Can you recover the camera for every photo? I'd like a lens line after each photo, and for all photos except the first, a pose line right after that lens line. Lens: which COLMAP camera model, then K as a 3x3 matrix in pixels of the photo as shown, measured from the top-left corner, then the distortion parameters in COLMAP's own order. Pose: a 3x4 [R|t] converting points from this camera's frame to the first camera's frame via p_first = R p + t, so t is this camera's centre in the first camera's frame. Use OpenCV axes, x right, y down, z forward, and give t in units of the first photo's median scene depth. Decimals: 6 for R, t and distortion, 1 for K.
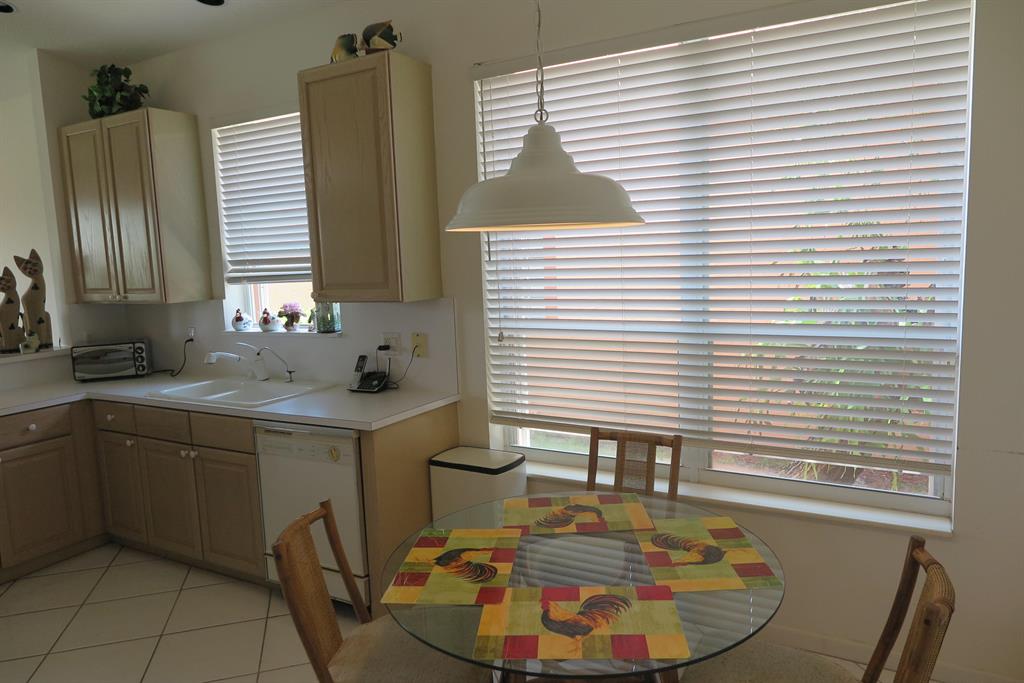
lens RADIAL K [[699.2, 0, 512.8], [0, 699.2, 341.6], [0, 0, 1]] dist [-0.022589, 0.008446]
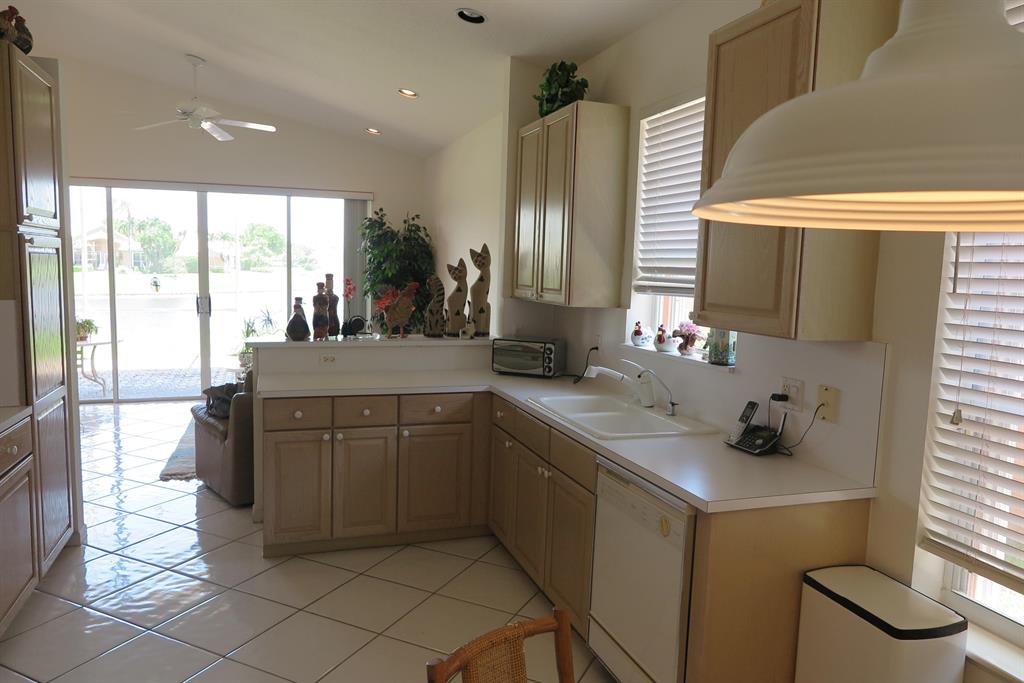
lens RADIAL K [[699.2, 0, 509.0], [0, 699.2, 334.9], [0, 0, 1]] dist [-0.022589, 0.008446]
pose [[0.750463, 0.129196, -0.648161, 0.063417], [-0.147143, 0.988754, 0.026718, -0.031656], [0.644324, 0.075321, 0.761034, 0.237315]]
